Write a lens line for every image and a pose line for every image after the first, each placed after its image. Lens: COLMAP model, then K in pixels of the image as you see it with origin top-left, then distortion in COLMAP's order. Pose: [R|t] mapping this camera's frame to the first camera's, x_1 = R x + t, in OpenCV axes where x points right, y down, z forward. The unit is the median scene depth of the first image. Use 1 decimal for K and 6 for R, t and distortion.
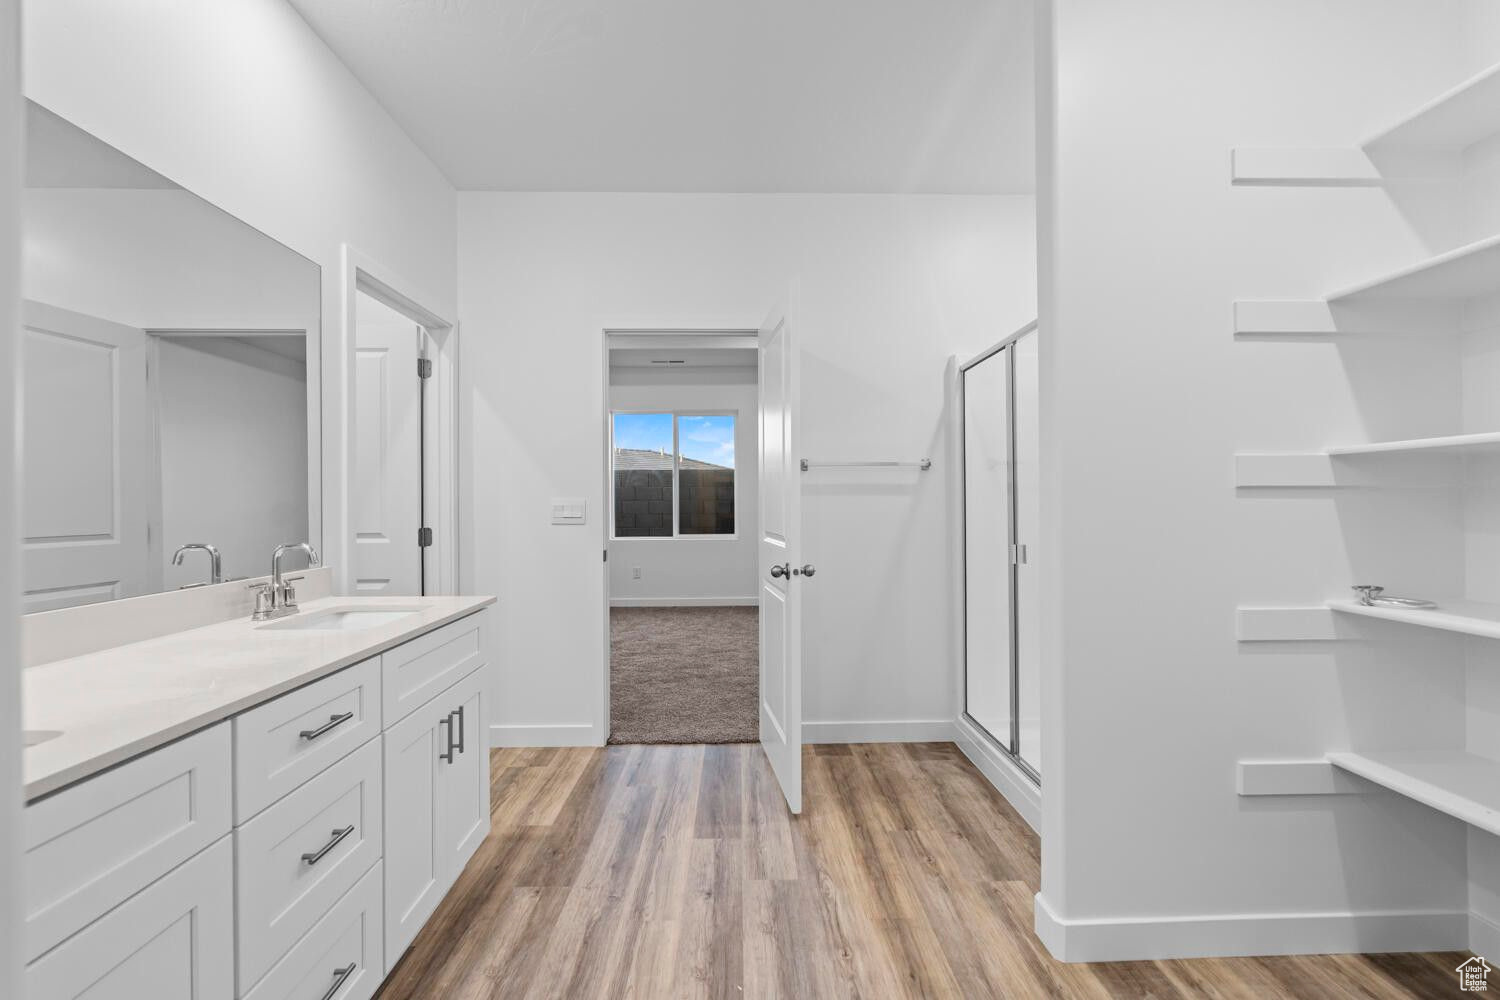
lens RADIAL K [[734.7, 0, 749.3], [0, 734.7, 501.9], [0, 0, 1]] dist [-0.000155, -0.000013]
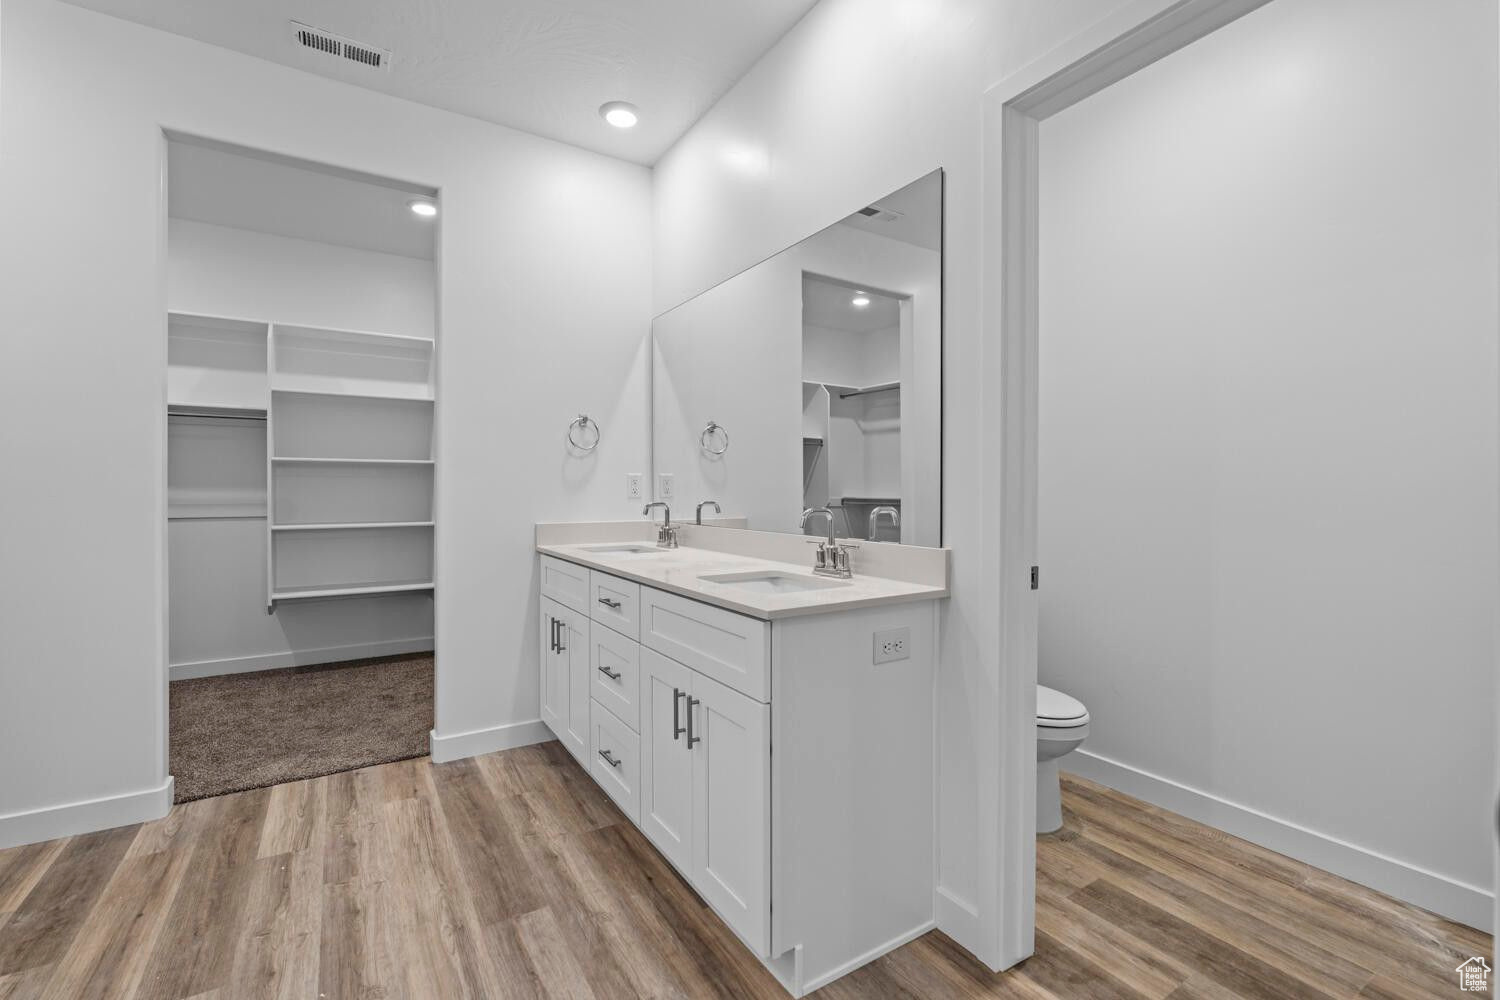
lens RADIAL K [[661.7, 0, 757.8], [0, 661.7, 498.7], [0, 0, 1]] dist [-0.006810, 0.000263]
pose [[-0.854944, 0.008967, -0.518643, -0.052886], [0.003996, 0.999935, 0.010702, 0.032347], [0.518705, 0.007077, -0.854924, 1.831152]]
